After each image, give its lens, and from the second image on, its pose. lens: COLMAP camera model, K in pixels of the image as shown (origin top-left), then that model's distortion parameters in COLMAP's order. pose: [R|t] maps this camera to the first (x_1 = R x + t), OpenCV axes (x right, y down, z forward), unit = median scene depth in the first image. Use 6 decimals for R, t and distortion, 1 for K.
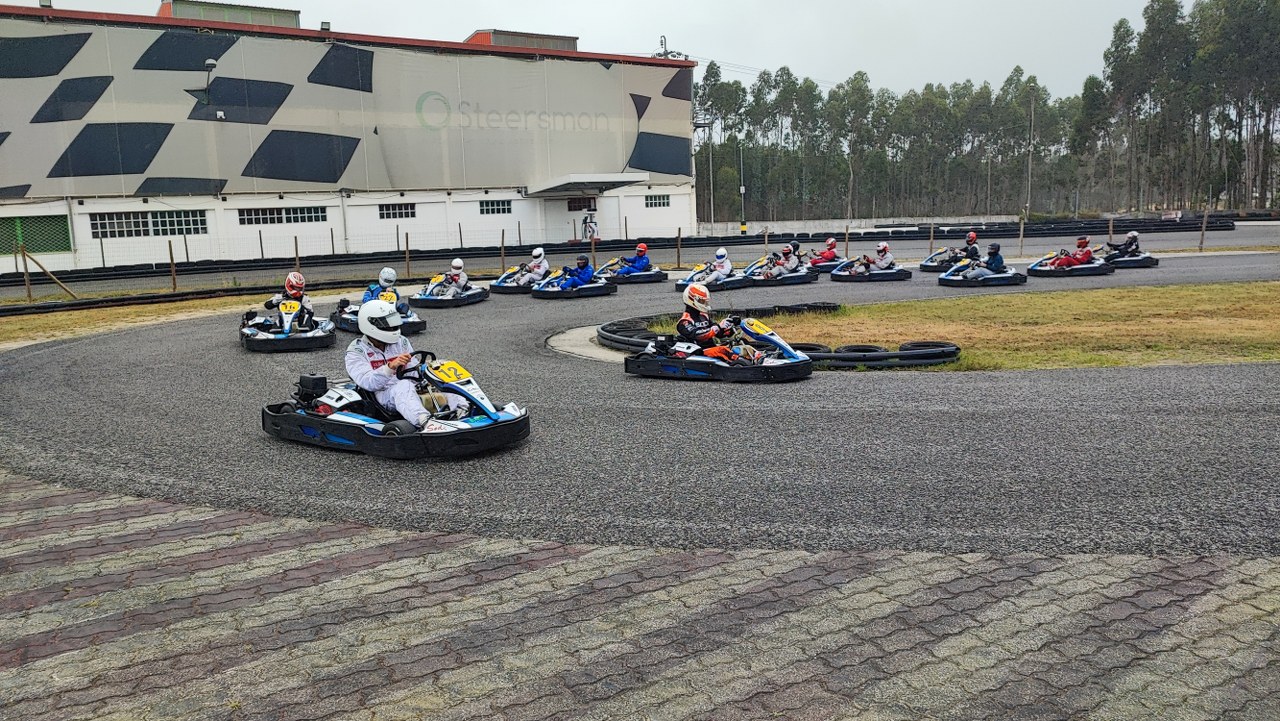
lens RADIAL K [[806.1, 0, 510.1], [0, 806.1, 308.4], [0, 0, 1]] dist [0.023948, -0.011901]
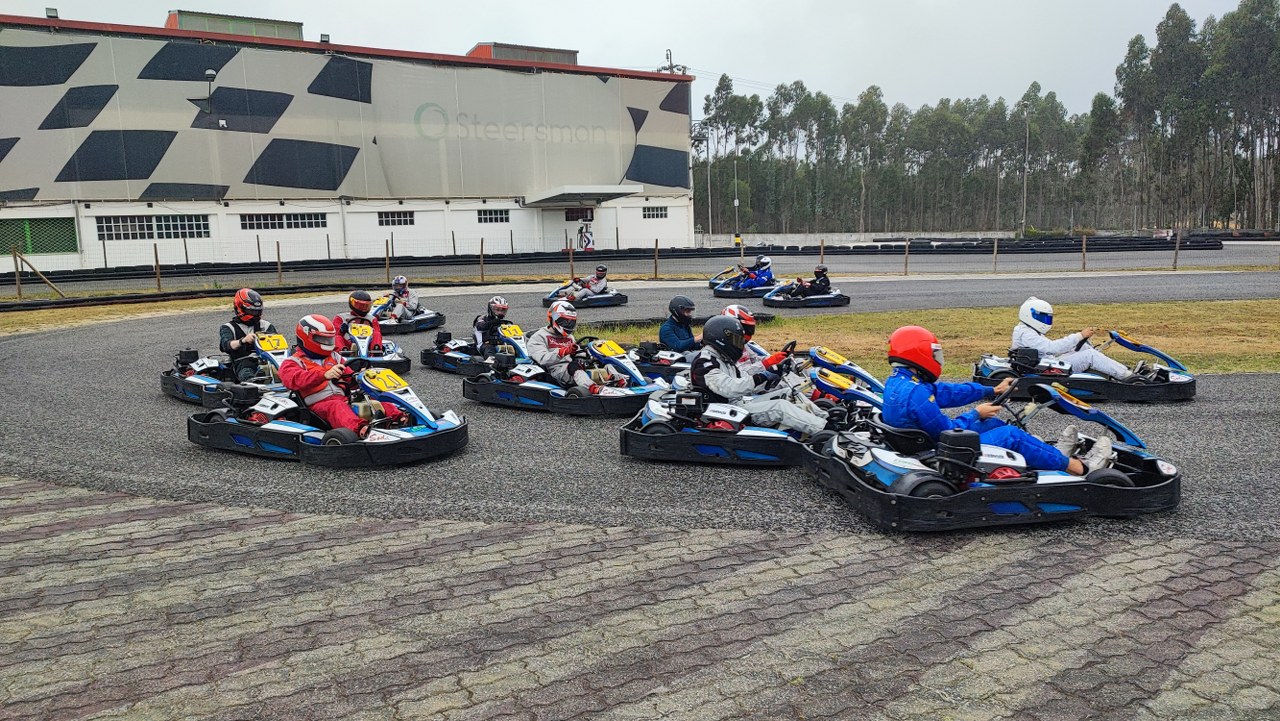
lens RADIAL K [[840.6, 0, 656.7], [0, 840.6, 329.4], [0, 0, 1]] dist [0.040807, -0.039788]
pose [[0.999277, 0.018470, -0.033228, 0.238879], [-0.018000, 0.999734, 0.014391, 0.000081], [0.033485, -0.013782, 0.999344, -0.074432]]
